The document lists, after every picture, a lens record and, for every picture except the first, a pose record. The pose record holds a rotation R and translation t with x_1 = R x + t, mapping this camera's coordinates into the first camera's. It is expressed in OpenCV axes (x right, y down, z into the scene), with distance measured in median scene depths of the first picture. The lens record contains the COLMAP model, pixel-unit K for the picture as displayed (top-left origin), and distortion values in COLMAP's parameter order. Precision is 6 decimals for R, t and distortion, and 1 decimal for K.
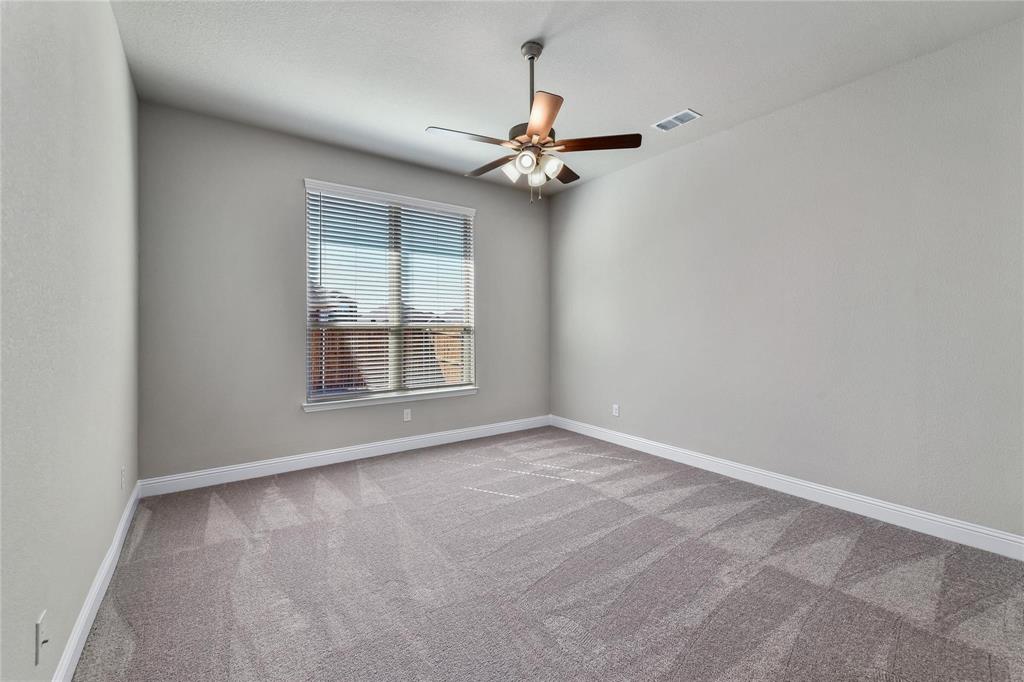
lens RADIAL K [[429.0, 0, 518.0], [0, 429.0, 338.2], [0, 0, 1]] dist [0.012941, -0.000554]
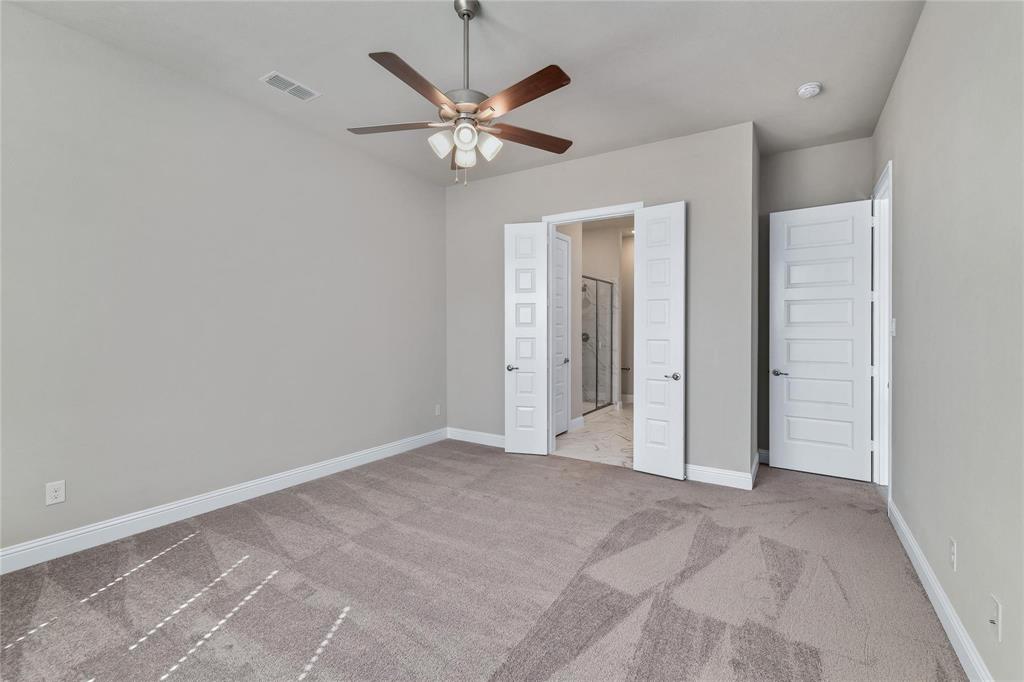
lens RADIAL K [[429.0, 0, 514.2], [0, 429.0, 332.9], [0, 0, 1]] dist [0.012941, -0.000554]
pose [[-0.368704, 0.005677, 0.929530, -0.579440], [0.020399, 0.999790, 0.001985, -0.008272], [-0.929323, 0.019693, -0.368742, 0.896160]]
